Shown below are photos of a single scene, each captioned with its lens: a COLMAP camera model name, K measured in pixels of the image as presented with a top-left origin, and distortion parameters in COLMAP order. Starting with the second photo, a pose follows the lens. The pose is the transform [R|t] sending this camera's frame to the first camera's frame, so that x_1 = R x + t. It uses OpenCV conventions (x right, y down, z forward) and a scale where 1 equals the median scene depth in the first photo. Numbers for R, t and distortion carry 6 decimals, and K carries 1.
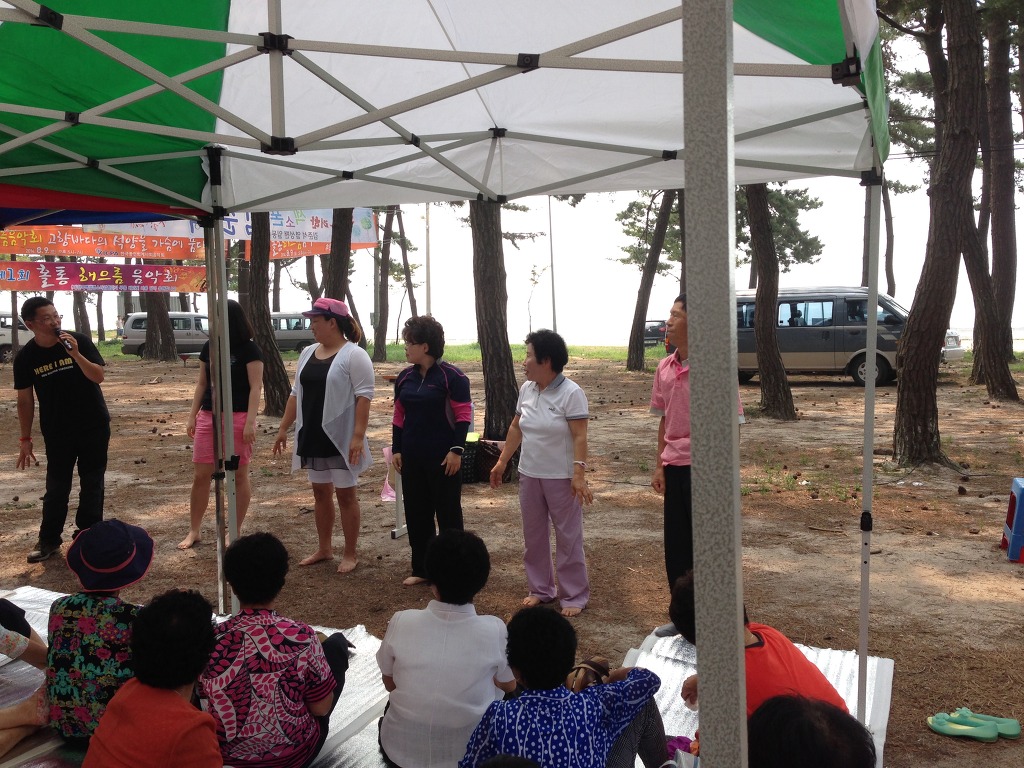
lens RADIAL K [[949.1, 0, 518.4], [0, 949.1, 387.8], [0, 0, 1]] dist [0.041757, 0.000000]
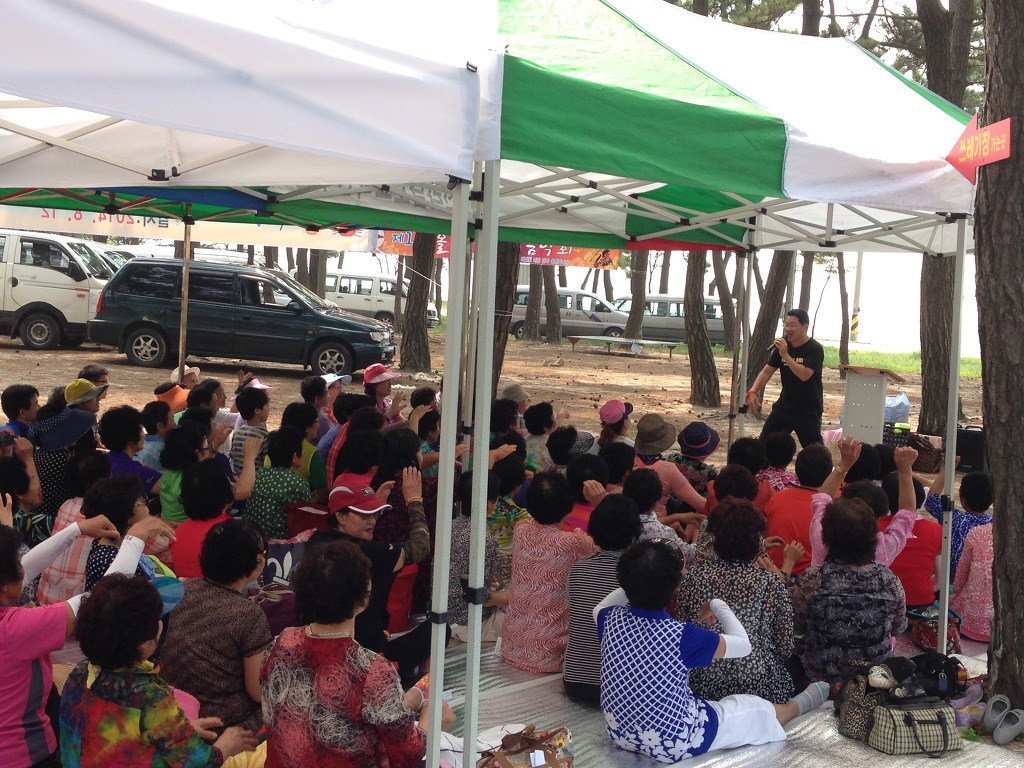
lens RADIAL K [[1364.8, 0, 512.8], [0, 1364.8, 385.6], [0, 0, 1]] dist [0.104552, 0.000000]
pose [[0.942664, 0.089644, -0.321478, 0.019715], [-0.094090, 0.995562, 0.001715, 0.025100], [0.320205, 0.028632, 0.946915, -0.427640]]
